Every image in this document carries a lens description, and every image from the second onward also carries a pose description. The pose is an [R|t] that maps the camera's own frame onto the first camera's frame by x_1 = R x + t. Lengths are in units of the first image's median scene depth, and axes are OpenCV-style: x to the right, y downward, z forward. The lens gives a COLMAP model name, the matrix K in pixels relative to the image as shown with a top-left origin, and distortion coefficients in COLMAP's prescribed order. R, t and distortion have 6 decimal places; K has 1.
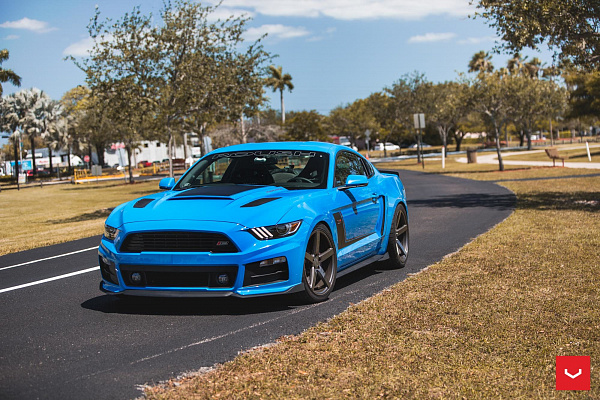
lens RADIAL K [[1461.2, 0, 300.0], [0, 1461.2, 200.0], [0, 0, 1]] dist [-0.404724, -0.242257]
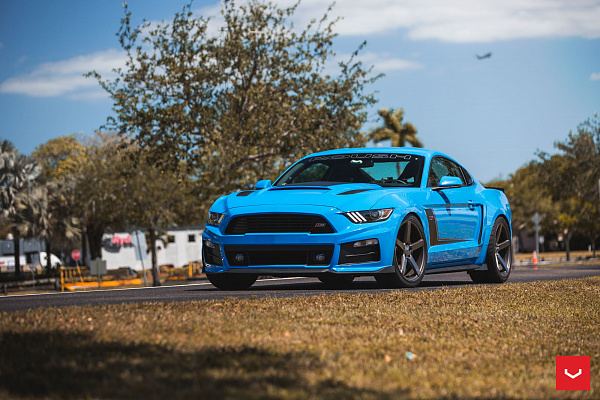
lens RADIAL K [[2460.2, 0, 300.0], [0, 2460.2, 200.0], [0, 0, 1]] dist [0.082176, -0.727262]
pose [[0.998505, 0.015115, -0.052524, 0.006741], [-0.018005, 0.998324, -0.054996, 0.026600], [0.051605, 0.055859, 0.997104, -0.199415]]
